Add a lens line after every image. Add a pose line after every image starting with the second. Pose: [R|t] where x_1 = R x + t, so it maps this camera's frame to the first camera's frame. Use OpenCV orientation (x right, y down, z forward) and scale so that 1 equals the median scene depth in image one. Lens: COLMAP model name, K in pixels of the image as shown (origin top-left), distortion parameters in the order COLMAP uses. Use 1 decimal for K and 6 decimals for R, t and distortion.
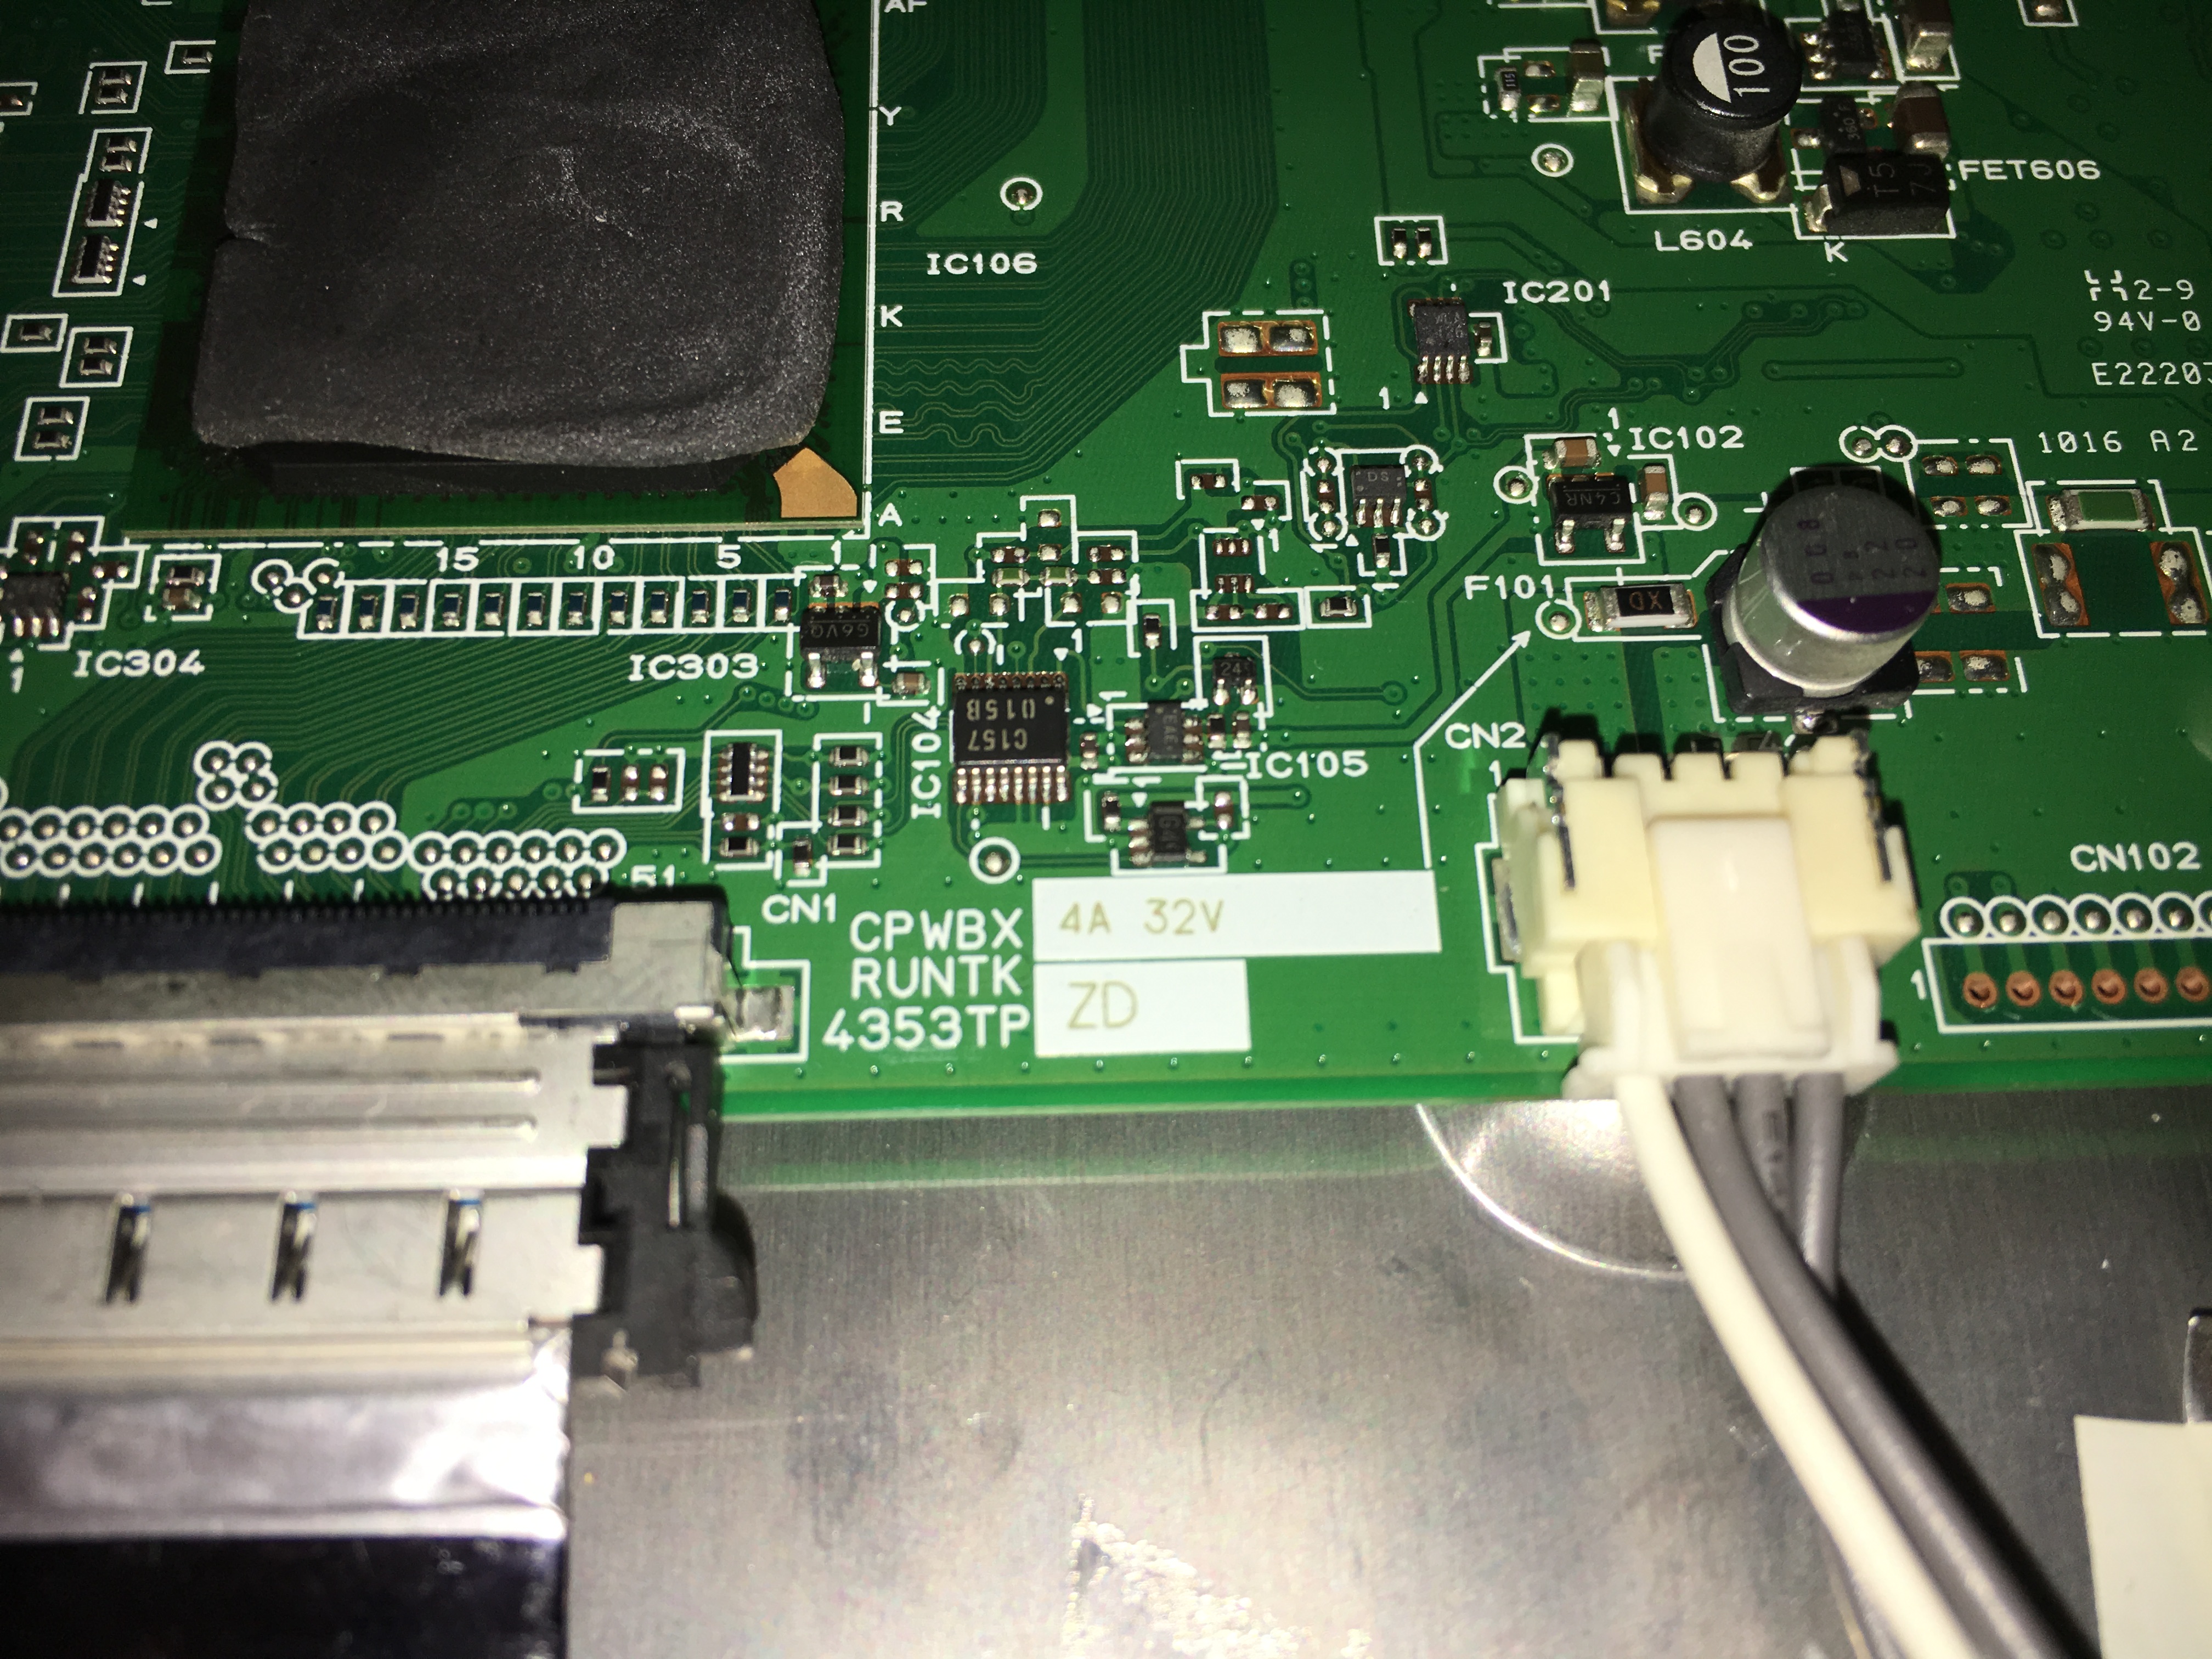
lens RADIAL K [[2044.9, 0, 1106.0], [0, 2044.9, 829.5], [0, 0, 1]] dist [0.072645, -0.196369]
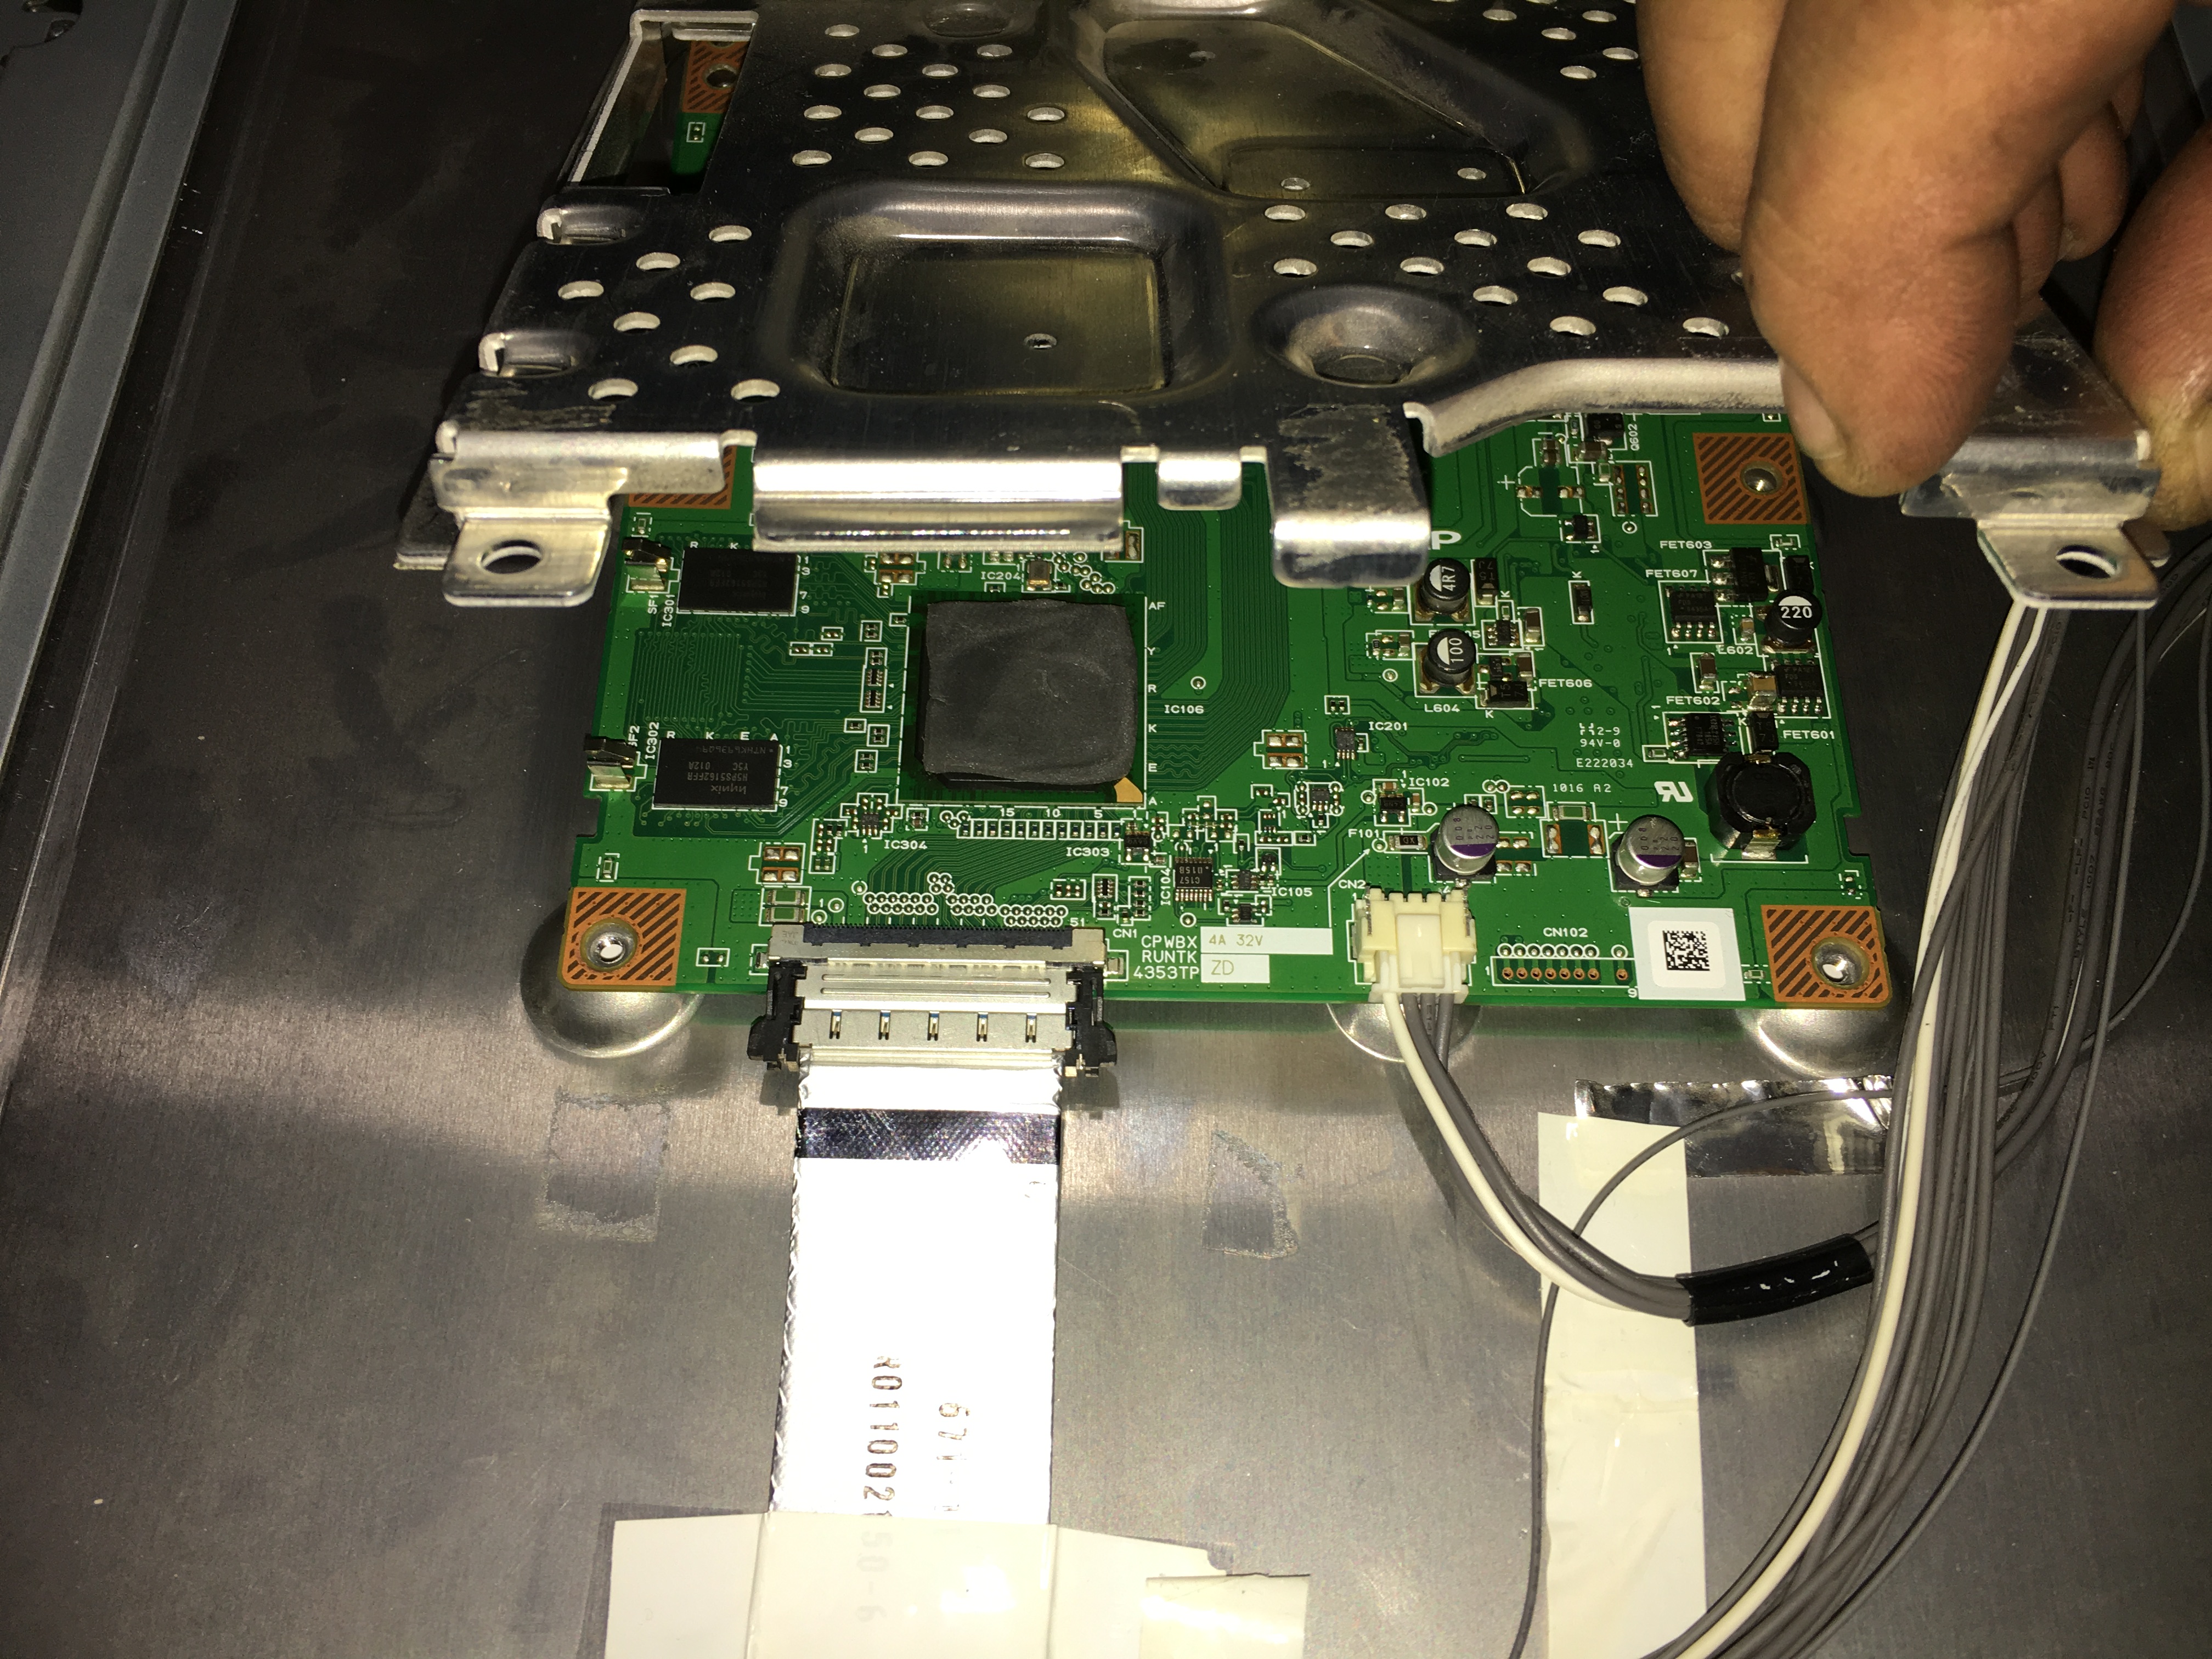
lens RADIAL K [[2044.9, 0, 1106.0], [0, 2044.9, 829.5], [0, 0, 1]] dist [0.072645, -0.196369]
pose [[0.999130, 0.033956, -0.024209, -0.102476], [-0.034947, 0.998515, -0.041787, 0.011580], [0.022755, 0.042597, 0.998833, -1.962241]]
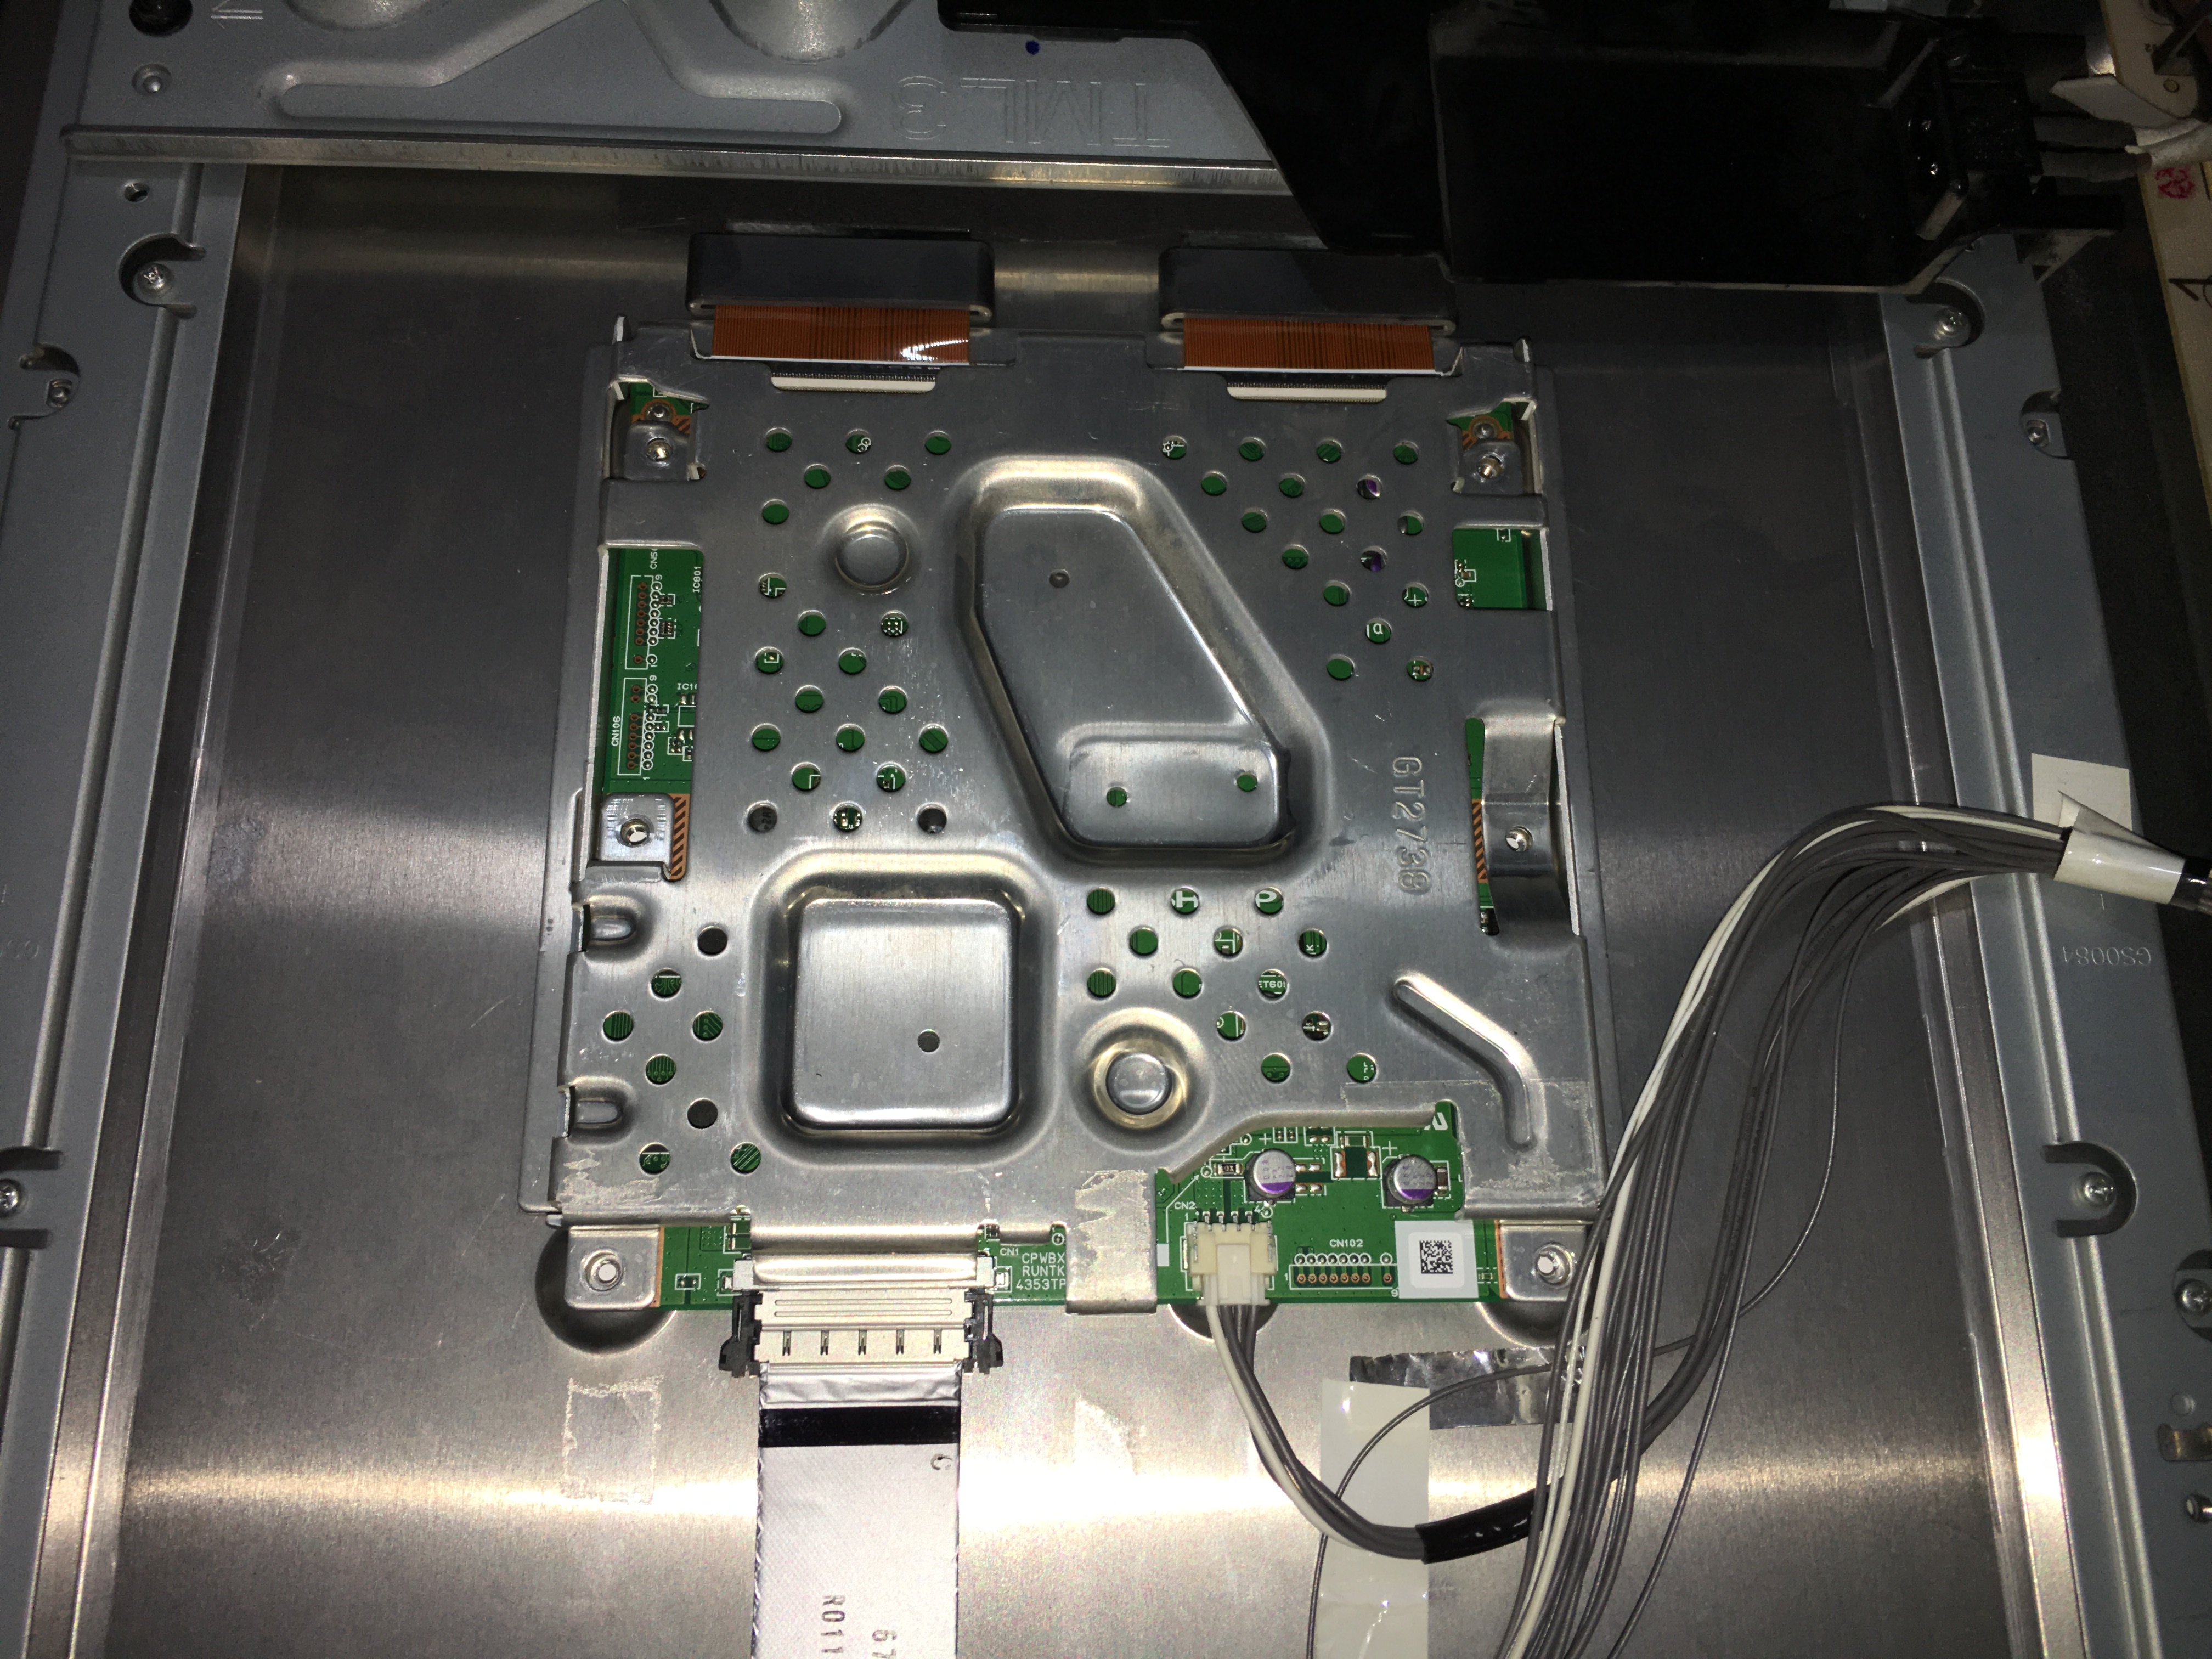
lens RADIAL K [[2044.9, 0, 1106.0], [0, 2044.9, 829.5], [0, 0, 1]] dist [0.072645, -0.196369]
pose [[0.998580, 0.032534, 0.042183, -0.147321], [-0.037322, 0.992289, 0.118189, -1.181879], [-0.038013, -0.119596, 0.992095, -2.701742]]
